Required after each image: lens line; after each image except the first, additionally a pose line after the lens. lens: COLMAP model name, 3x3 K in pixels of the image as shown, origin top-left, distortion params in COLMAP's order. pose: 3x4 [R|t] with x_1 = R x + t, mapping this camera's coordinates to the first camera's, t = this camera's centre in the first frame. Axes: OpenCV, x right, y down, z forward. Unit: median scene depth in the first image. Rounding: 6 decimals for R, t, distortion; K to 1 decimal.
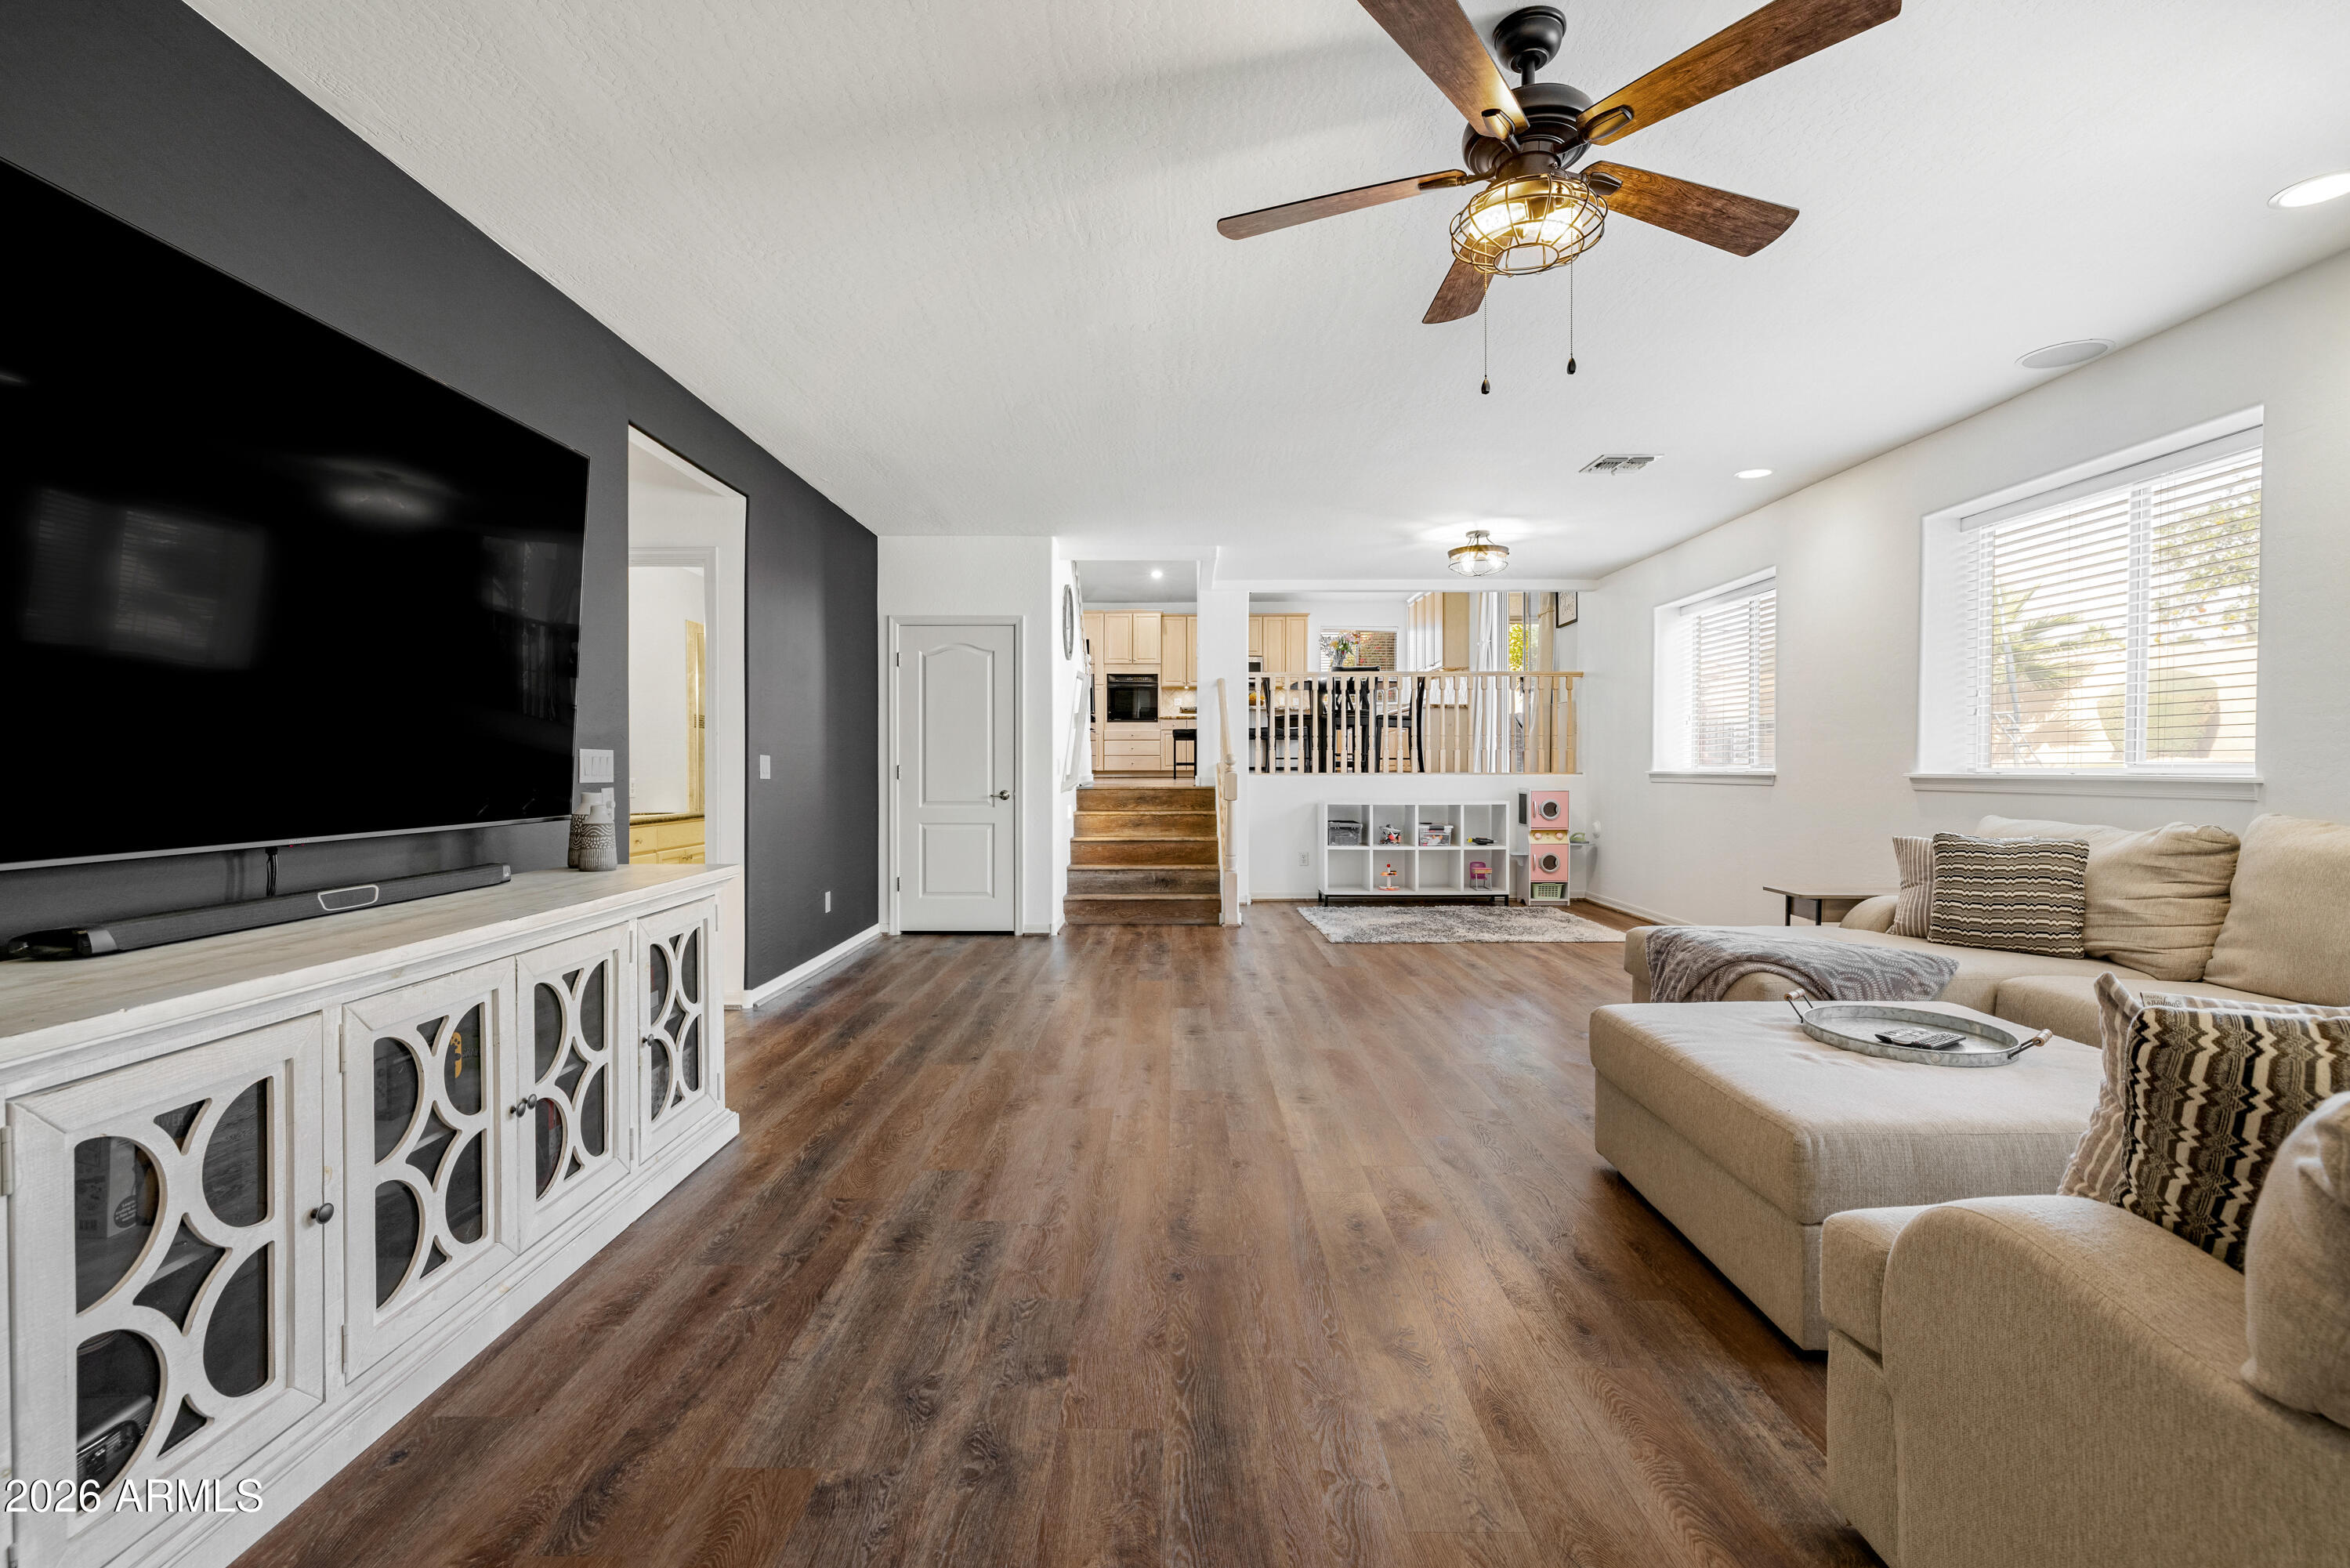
lens RADIAL K [[1054.4, 0, 1161.4], [0, 1054.4, 778.1], [0, 0, 1]] dist [0.001507, 0.000132]
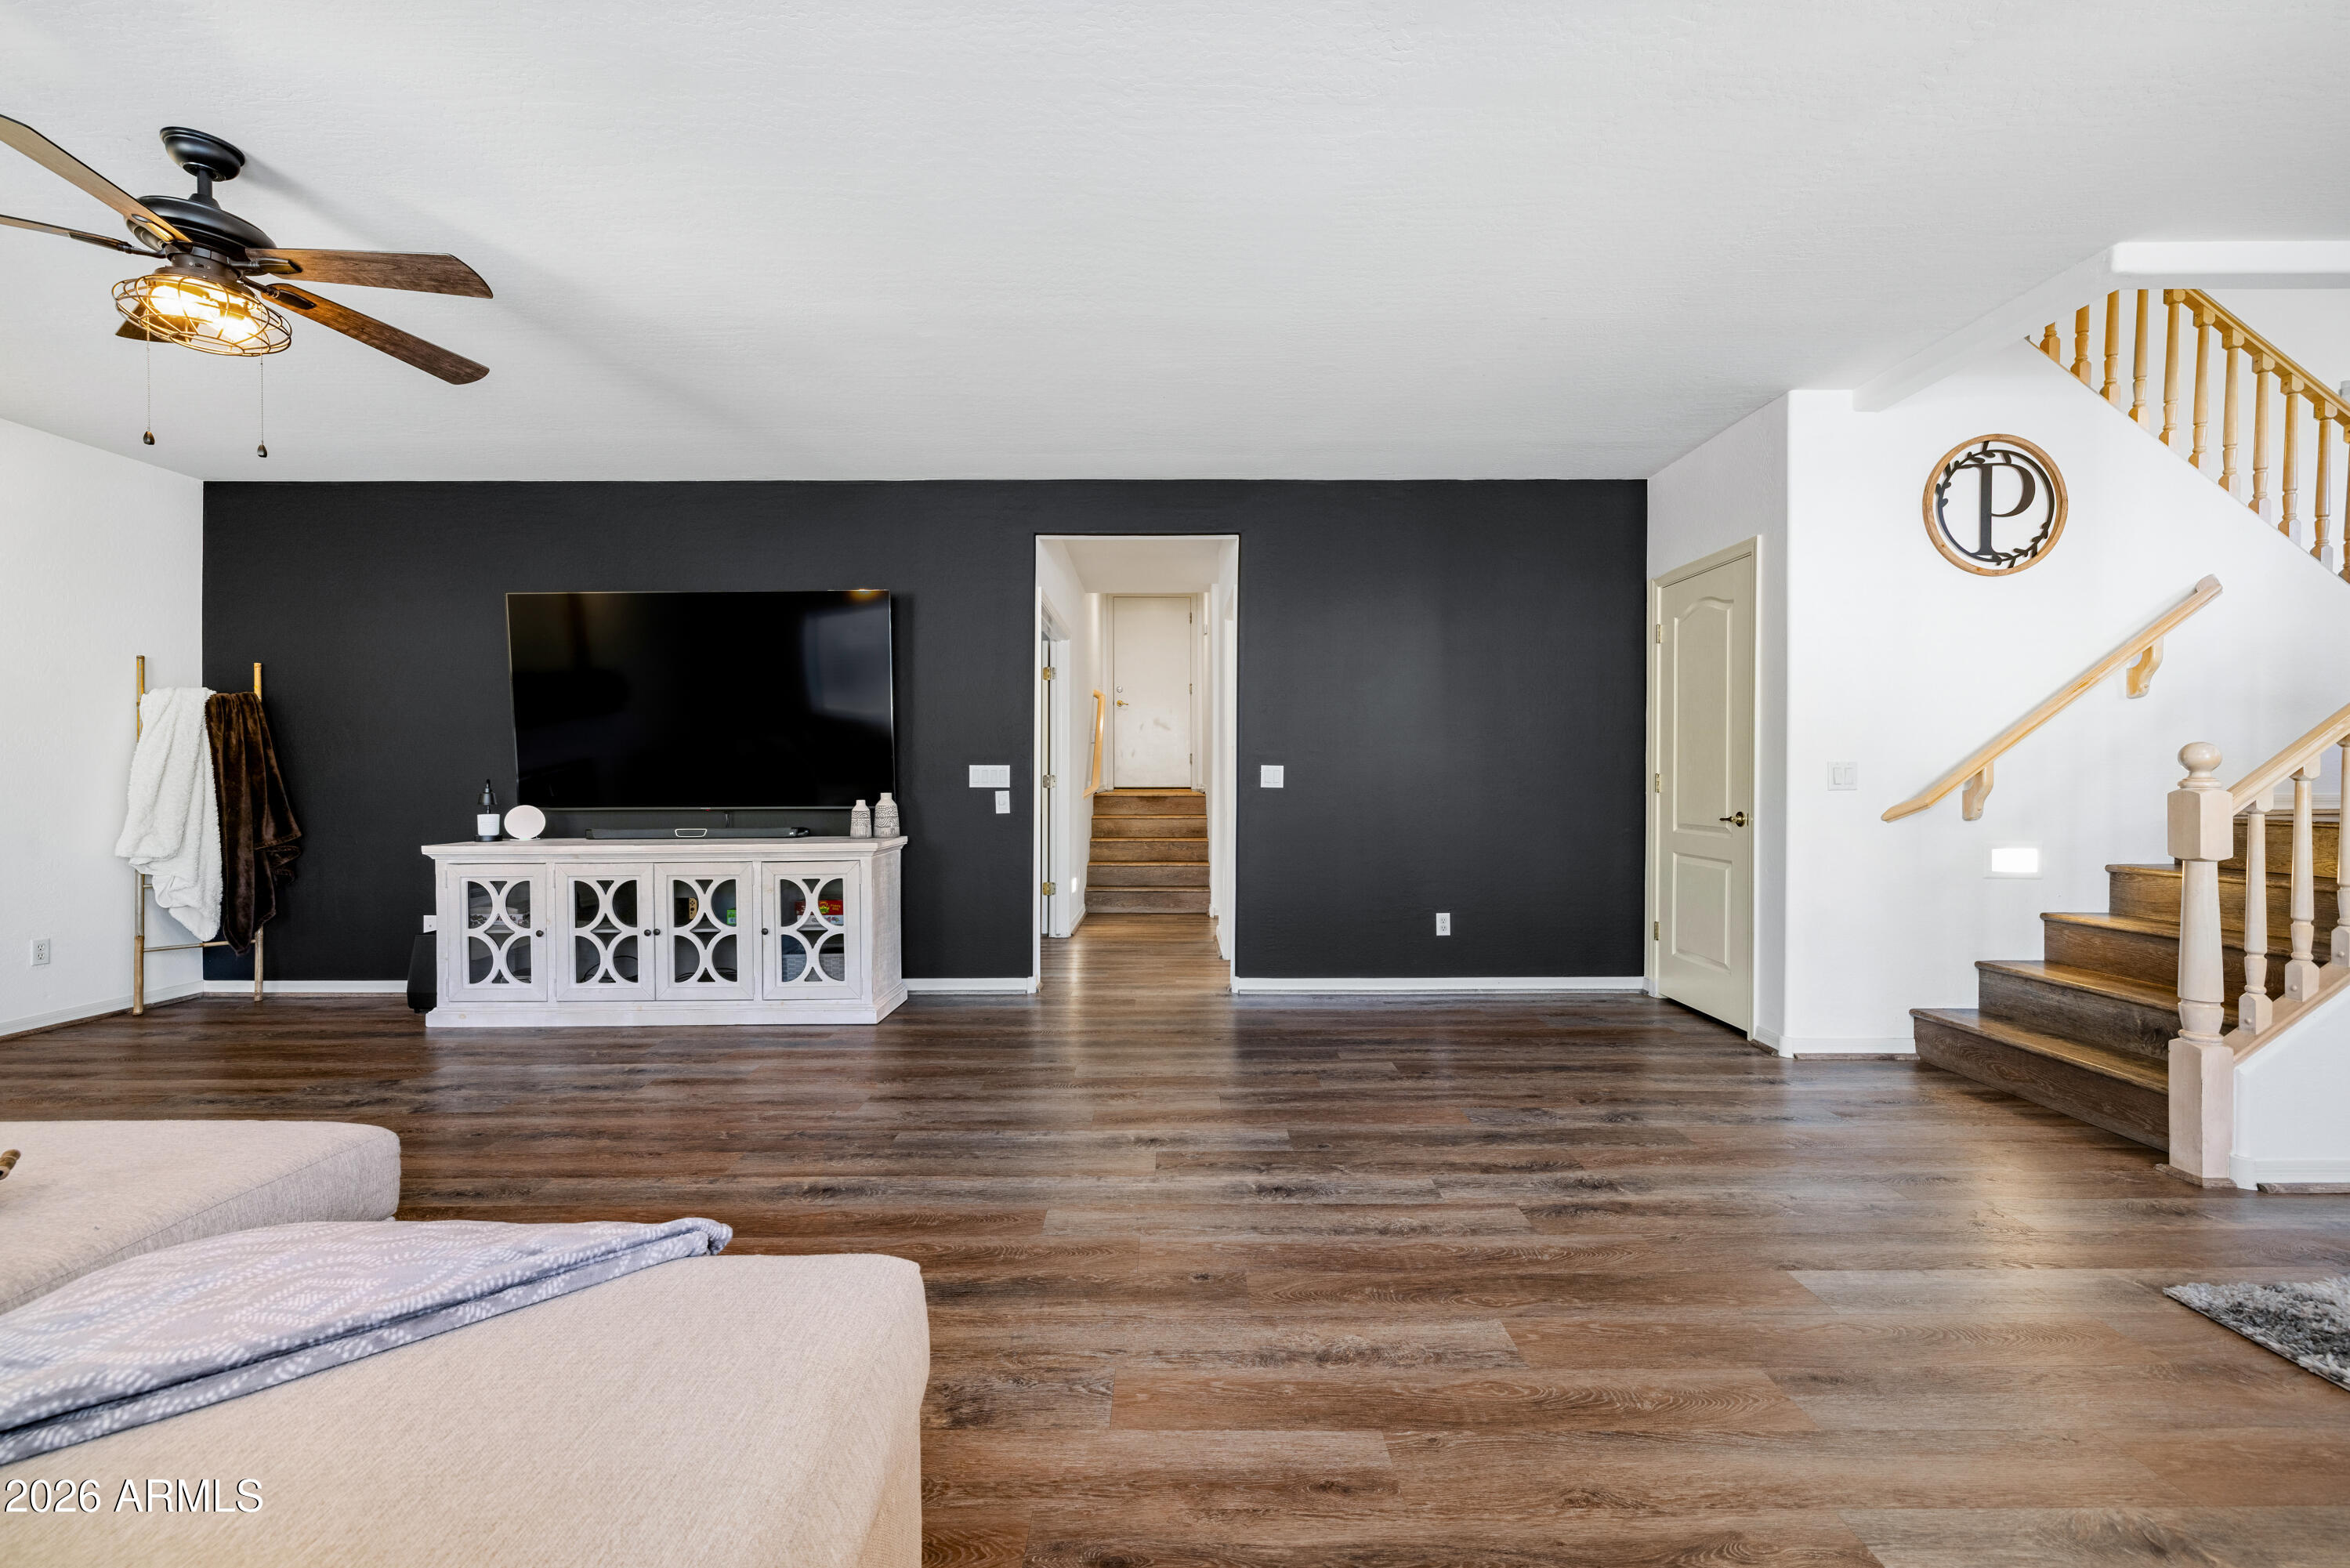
lens RADIAL K [[982.5, 0, 1166.8], [0, 982.5, 791.8], [0, 0, 1]] dist [0.002362, -0.000619]
pose [[0.007646, 0.015844, -0.999845, 1.460938], [-0.008088, 0.999843, 0.015782, -0.022285], [0.999938, 0.007967, 0.007773, 2.081285]]
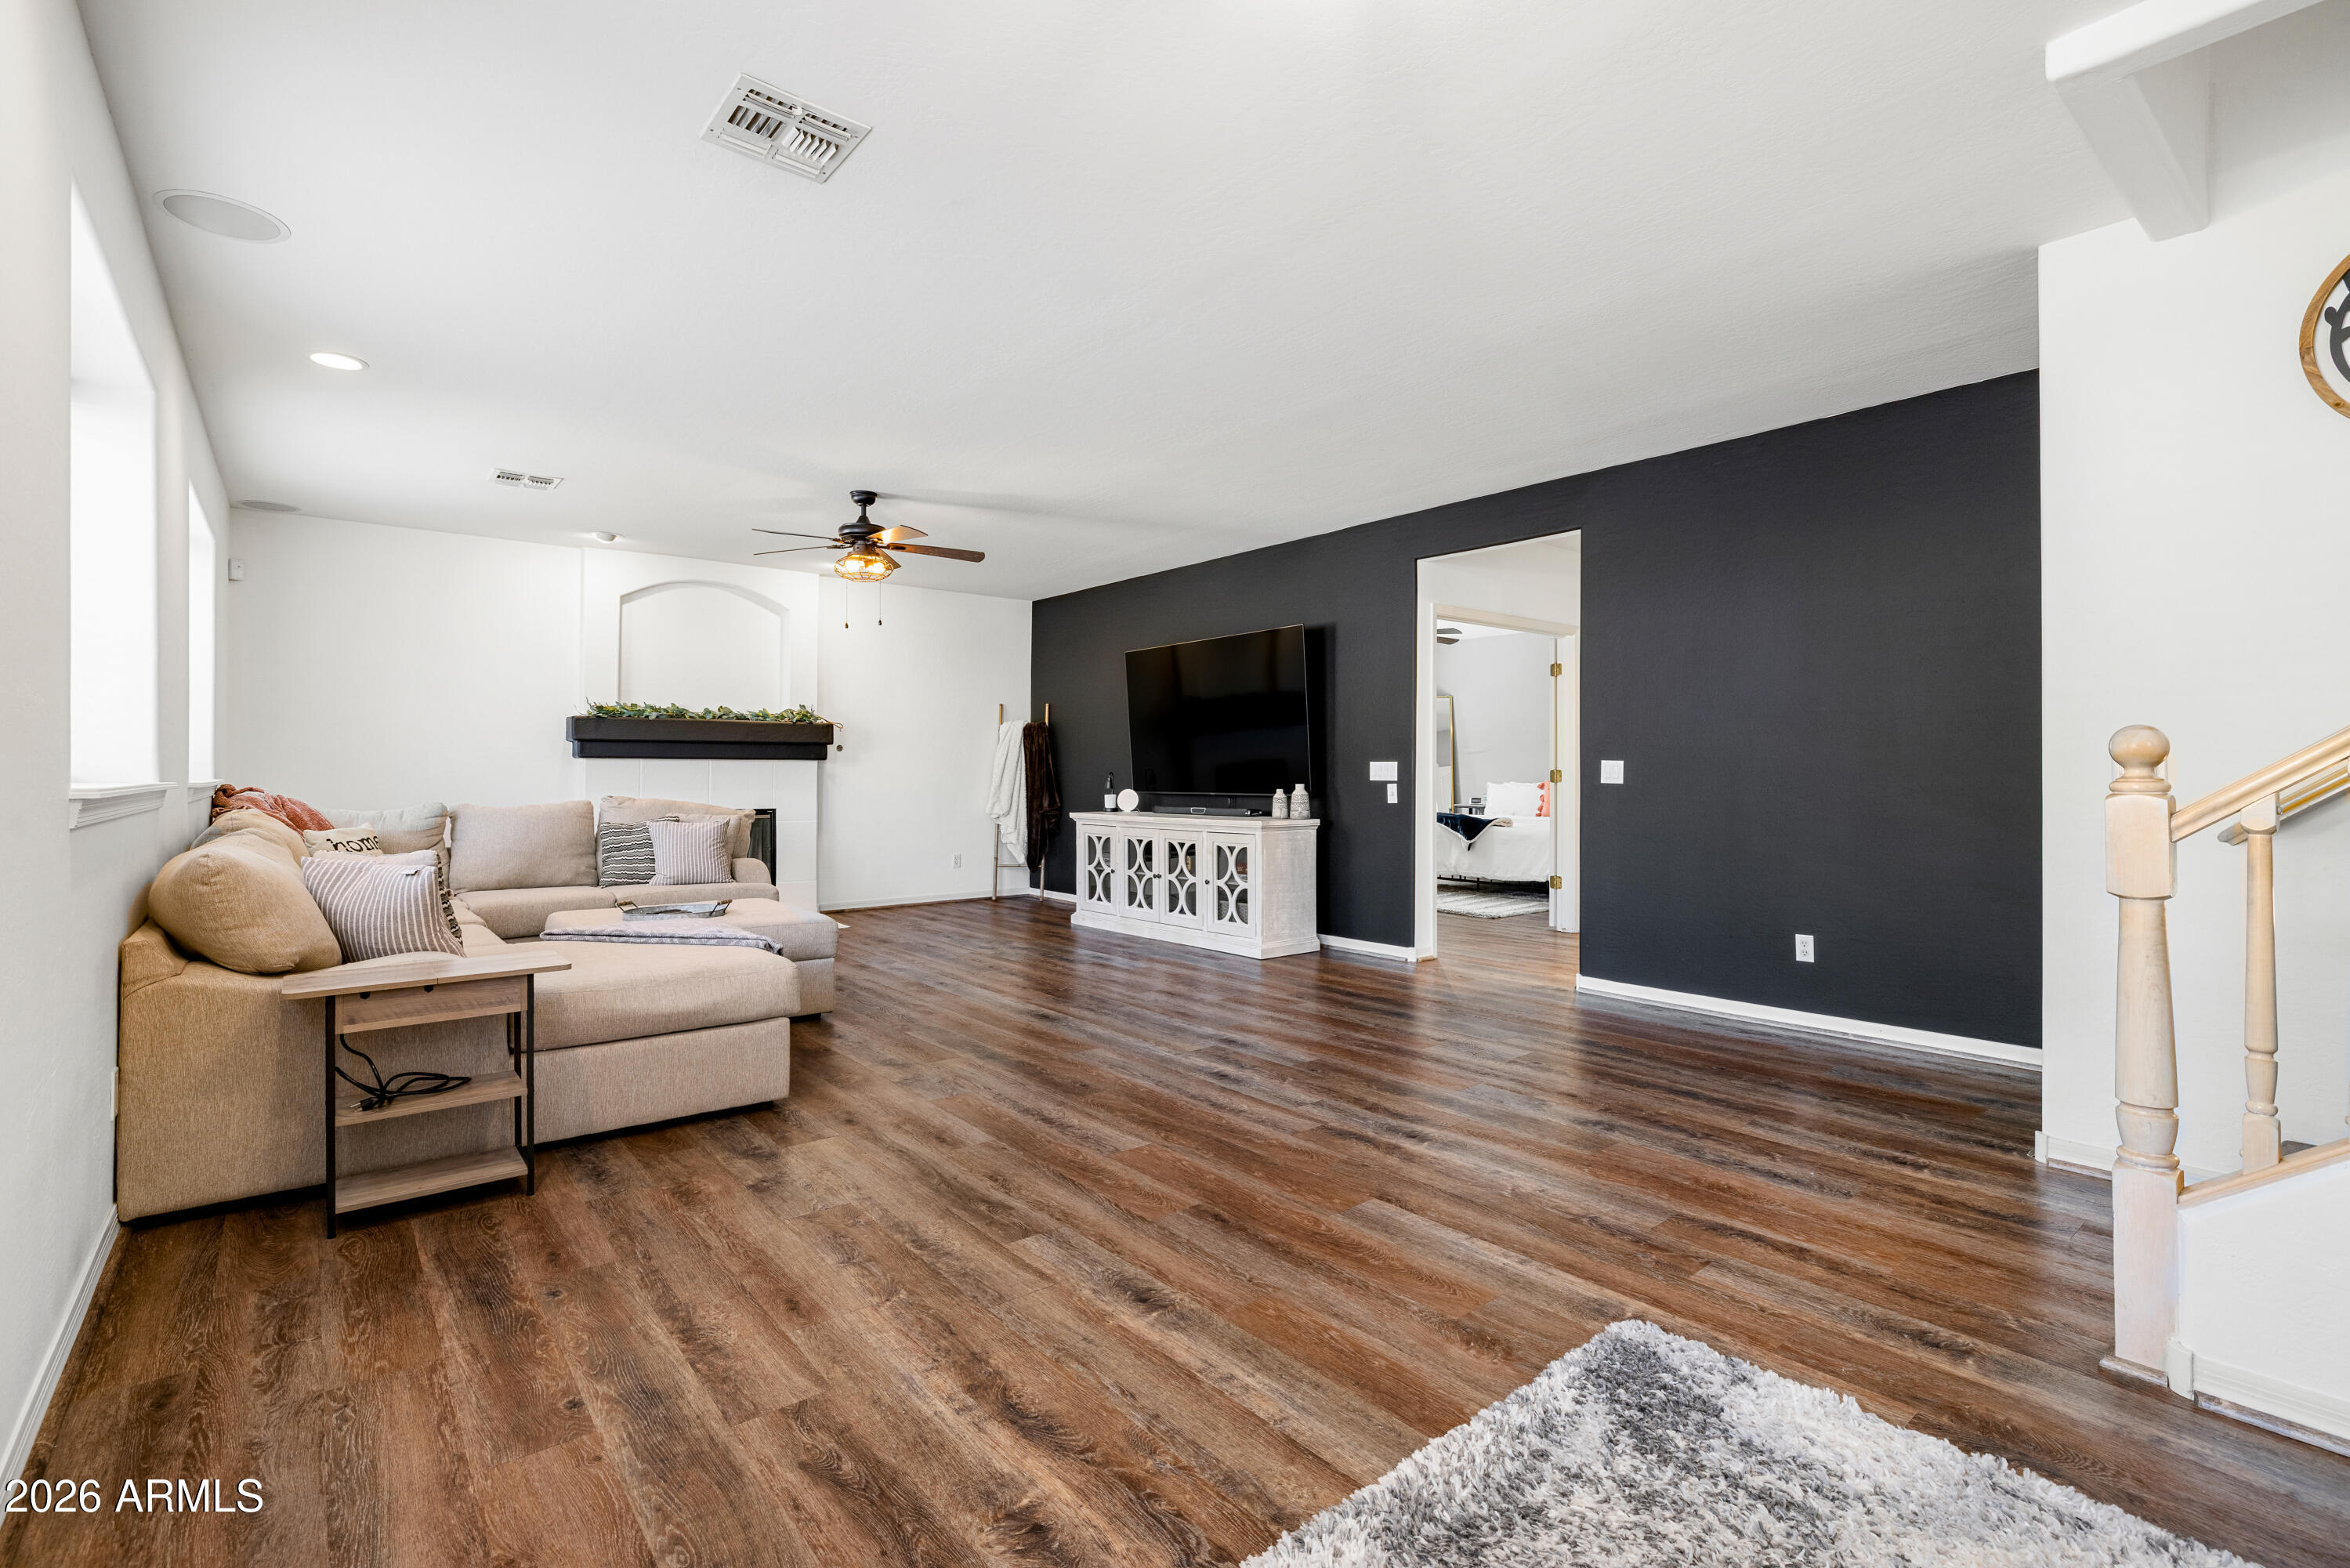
lens RADIAL K [[1054.4, 0, 1170.6], [0, 1054.4, 768.1], [0, 0, 1]] dist [0.001507, 0.000132]
pose [[-0.767985, -0.001708, -0.640465, 1.457947], [-0.006400, 0.999967, 0.005008, -0.037868], [0.640435, 0.007945, -0.767971, 3.563109]]
